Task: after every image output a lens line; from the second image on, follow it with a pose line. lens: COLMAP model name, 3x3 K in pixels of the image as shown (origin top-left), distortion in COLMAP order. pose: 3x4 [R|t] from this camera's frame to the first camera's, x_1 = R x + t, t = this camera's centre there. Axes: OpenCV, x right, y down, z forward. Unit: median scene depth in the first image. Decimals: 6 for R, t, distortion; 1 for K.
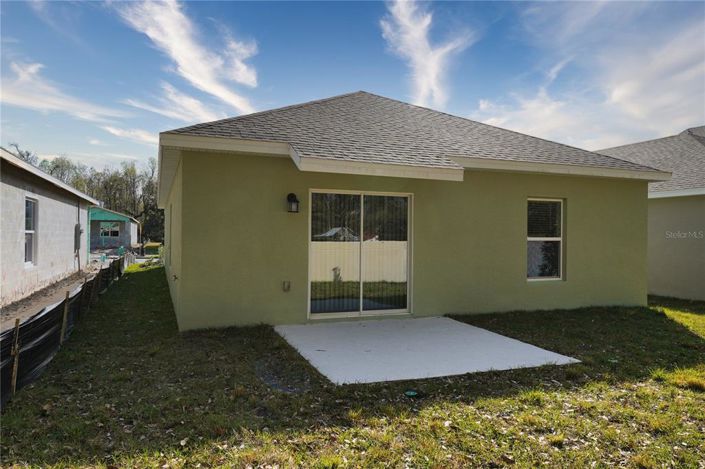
lens RADIAL K [[532.0, 0, 352.5], [0, 532.0, 234.5], [0, 0, 1]] dist [0.005739, -0.000588]
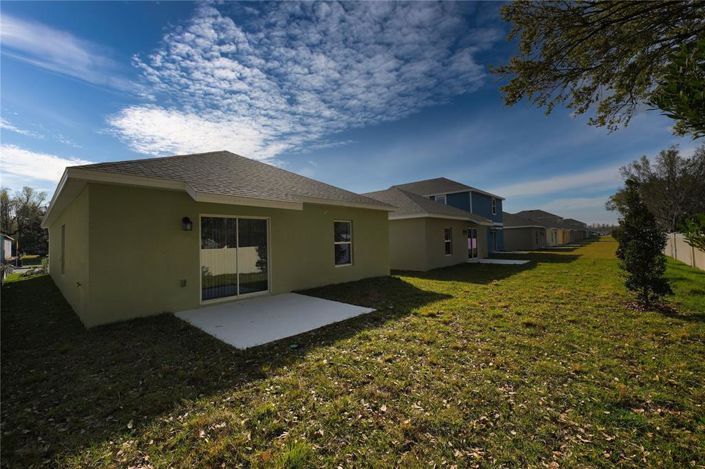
lens RADIAL K [[304.3, 0, 352.5], [0, 304.3, 234.5], [0, 0, 1]] dist [-0.015619, 0.007128]
pose [[0.885283, -0.022434, 0.464511, -0.136028], [0.030414, 0.999490, -0.009692, -0.013945], [-0.464057, 0.022708, 0.885514, 0.117396]]
